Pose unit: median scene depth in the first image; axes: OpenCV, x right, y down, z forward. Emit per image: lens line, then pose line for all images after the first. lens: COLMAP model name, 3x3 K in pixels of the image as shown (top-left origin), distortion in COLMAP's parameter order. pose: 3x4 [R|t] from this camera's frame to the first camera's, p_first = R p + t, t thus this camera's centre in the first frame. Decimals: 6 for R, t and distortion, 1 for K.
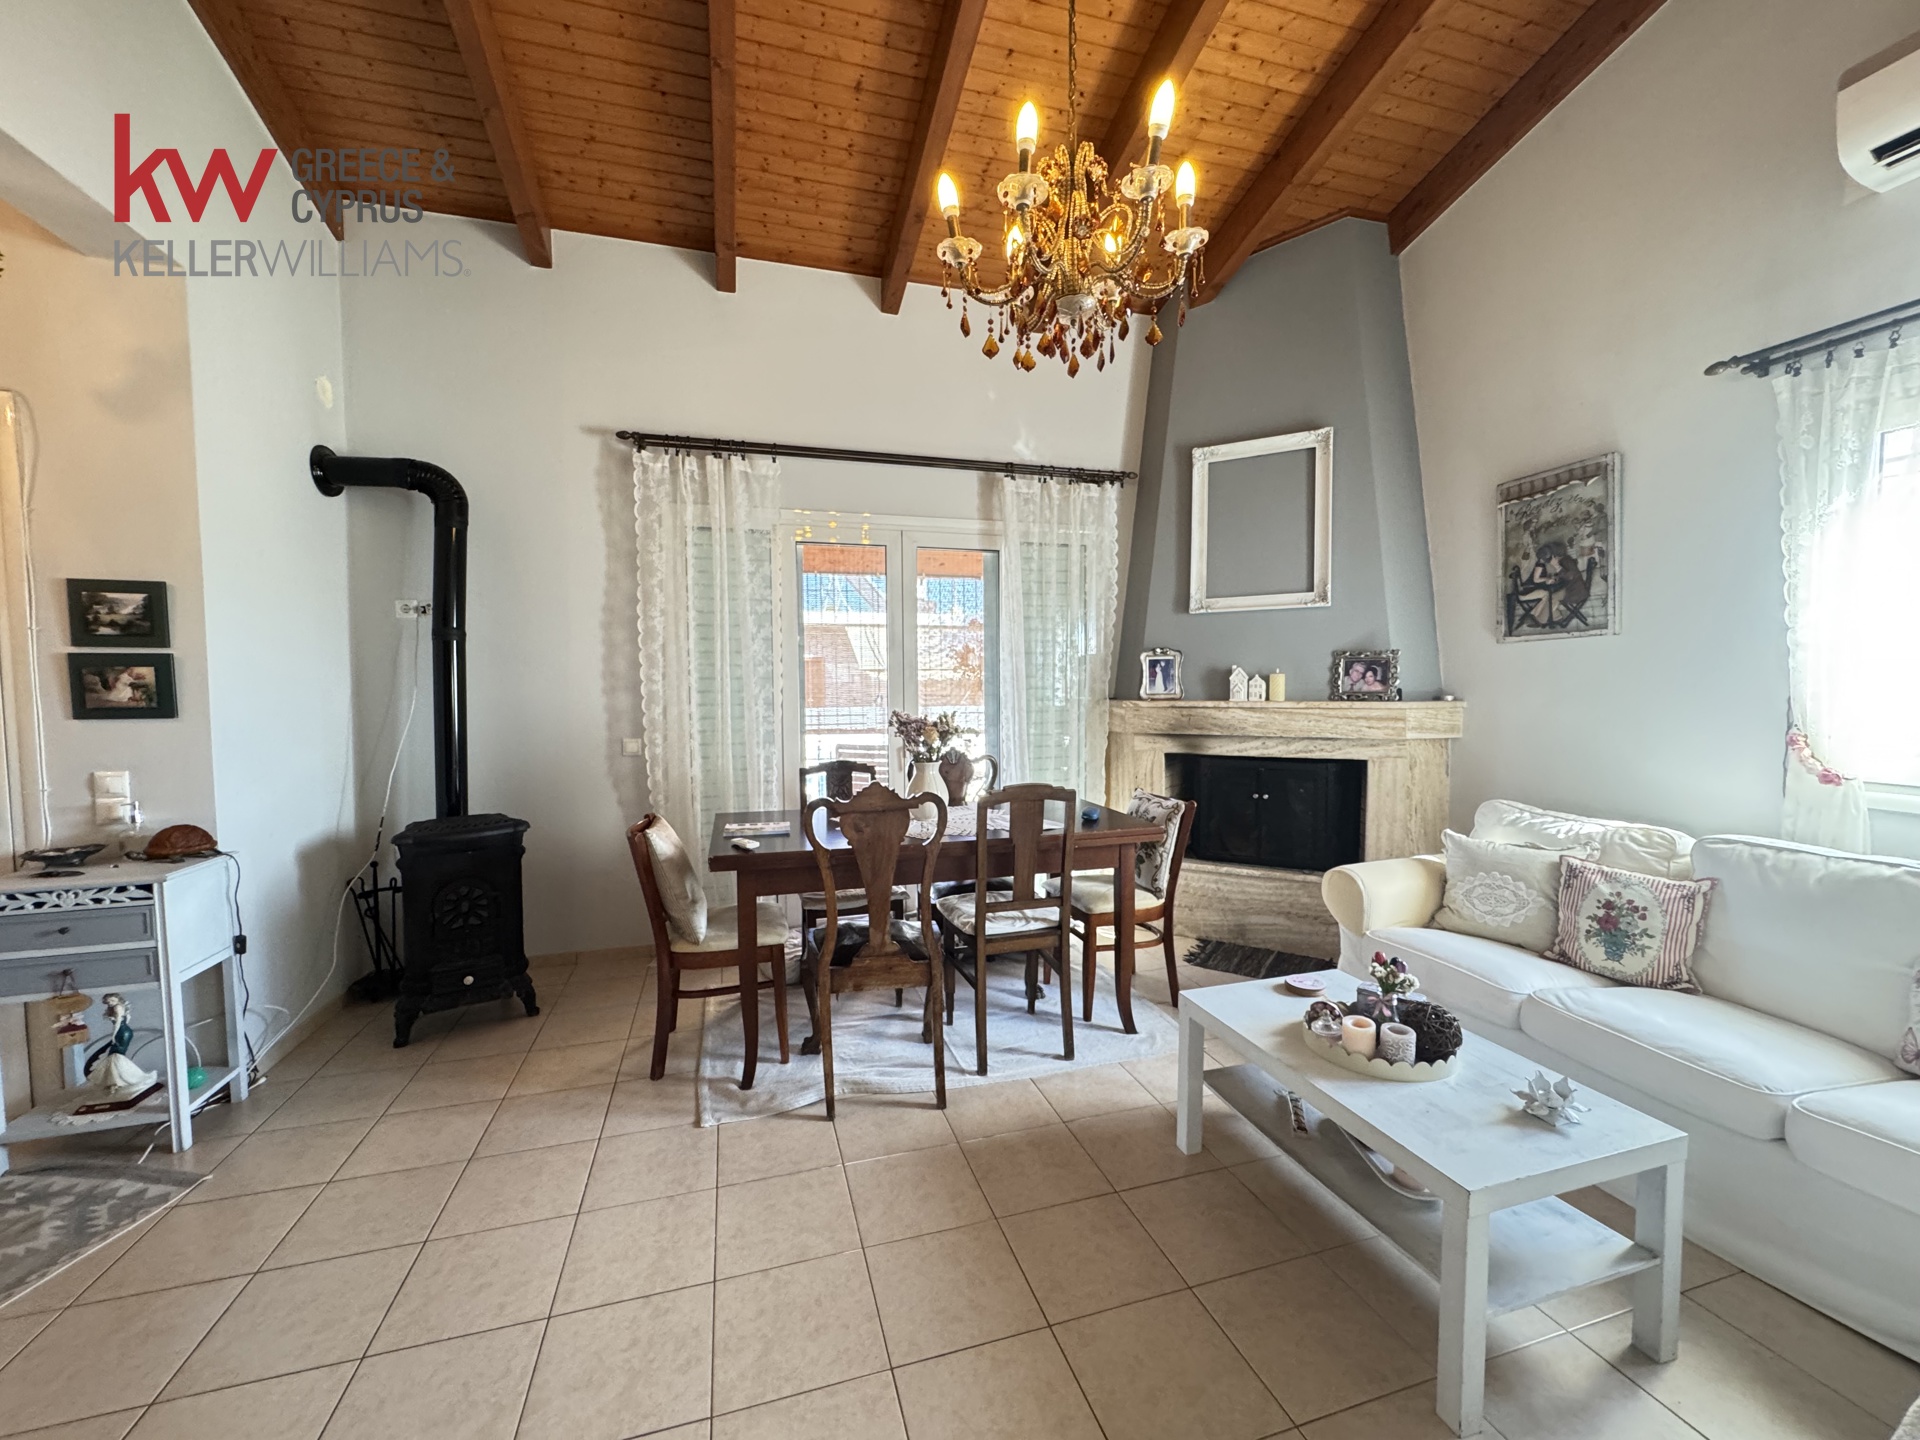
lens RADIAL K [[762.0, 0, 963.5], [0, 762.0, 724.4], [0, 0, 1]] dist [-0.000524, -0.000017]
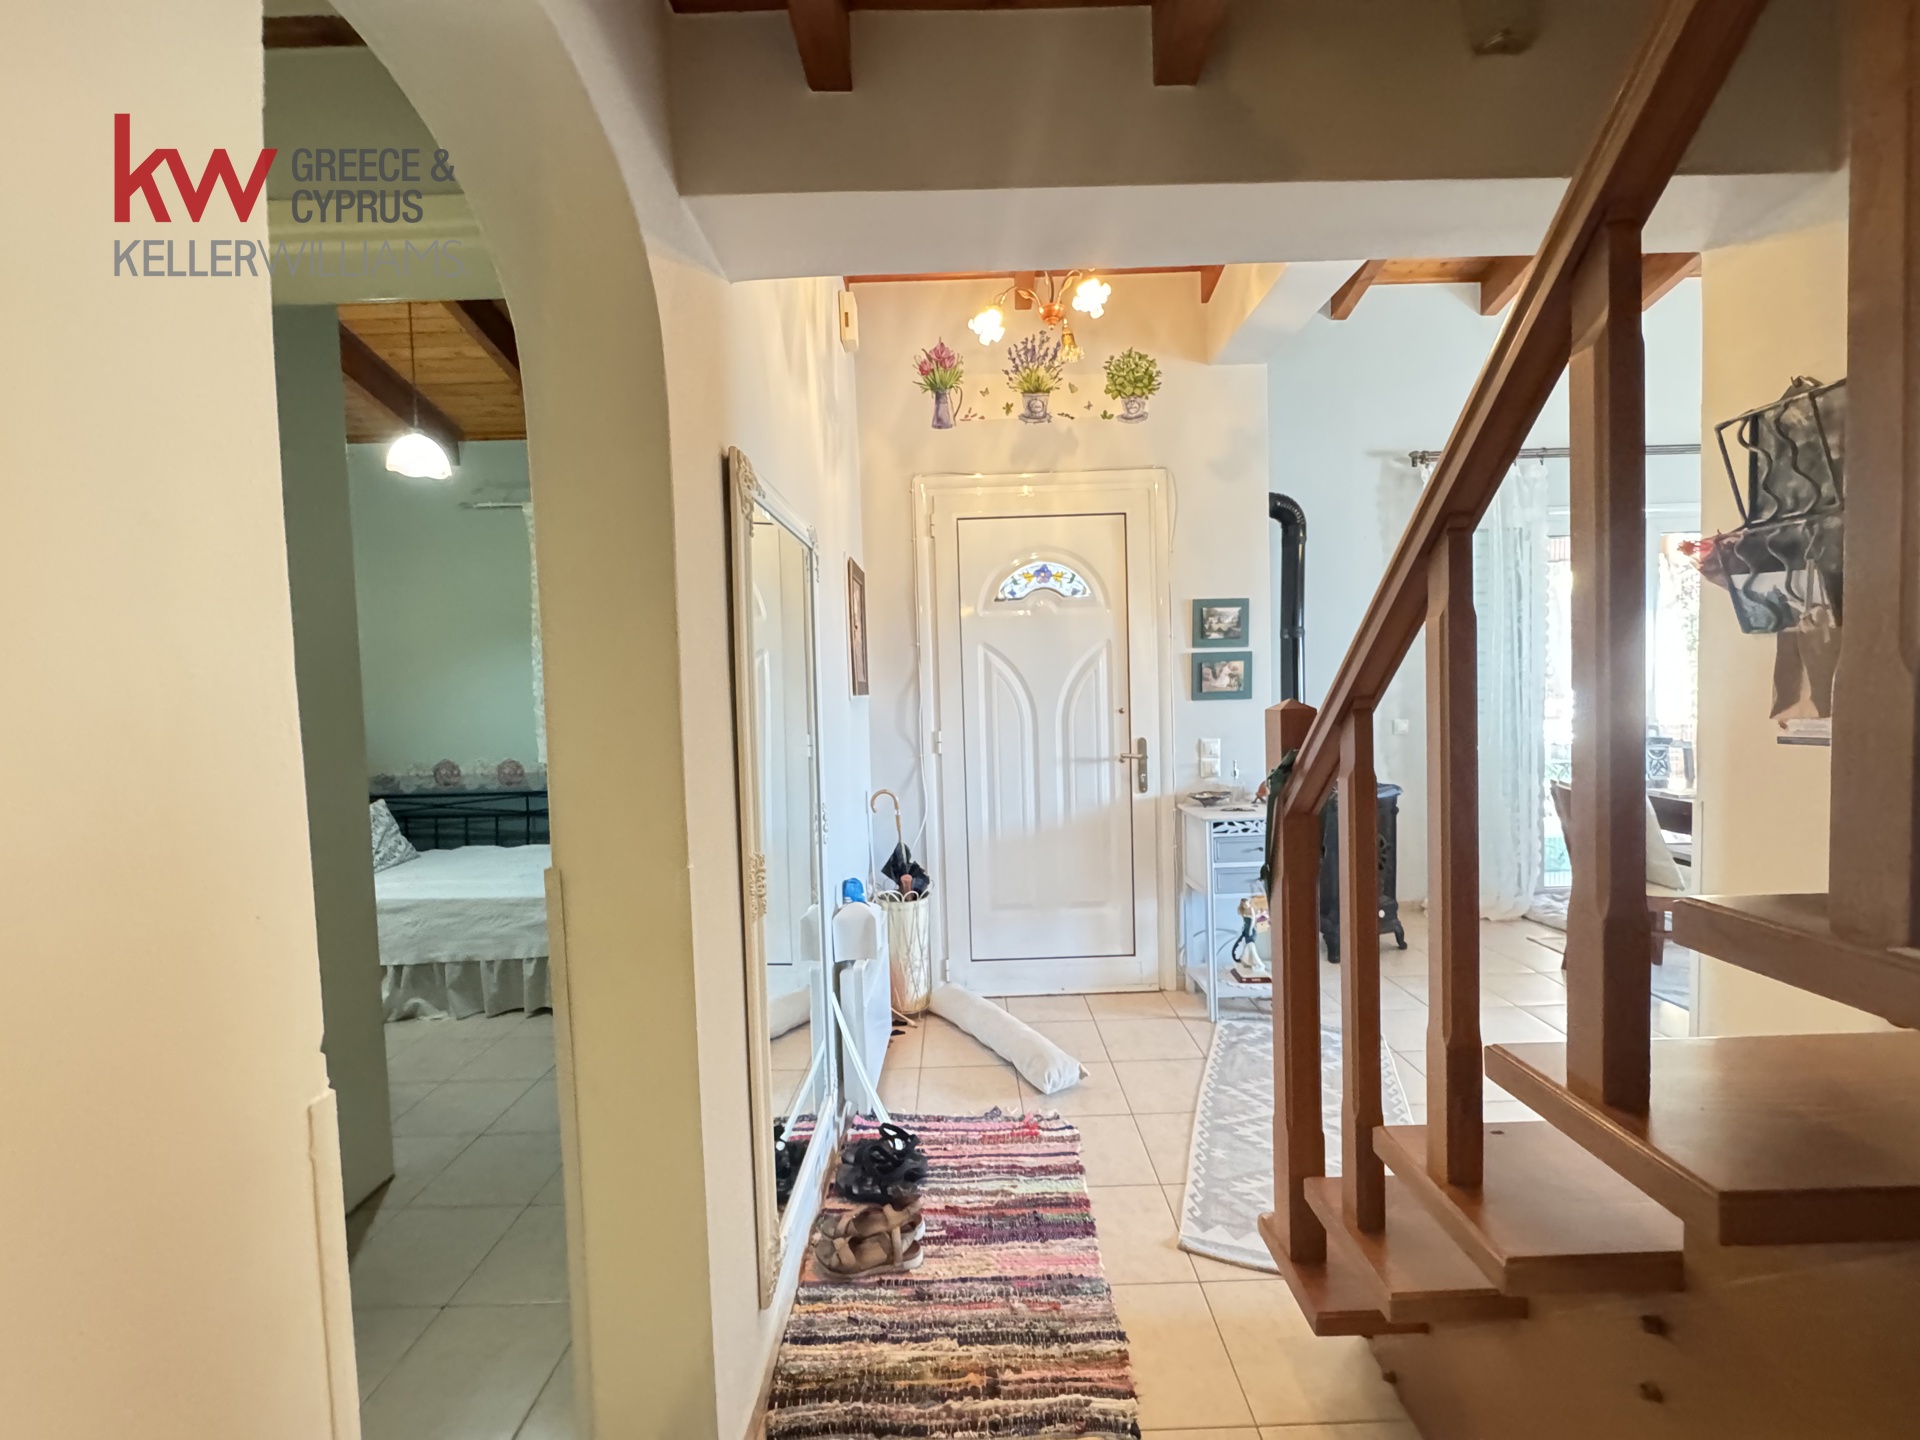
lens RADIAL K [[762.0, 0, 963.5], [0, 762.0, 724.4], [0, 0, 1]] dist [-0.000524, -0.000017]
pose [[0.959346, -0.007122, -0.282141, -1.168842], [0.007277, 0.999973, -0.000498, 0.034191], [0.282137, -0.001575, 0.959373, -0.443412]]
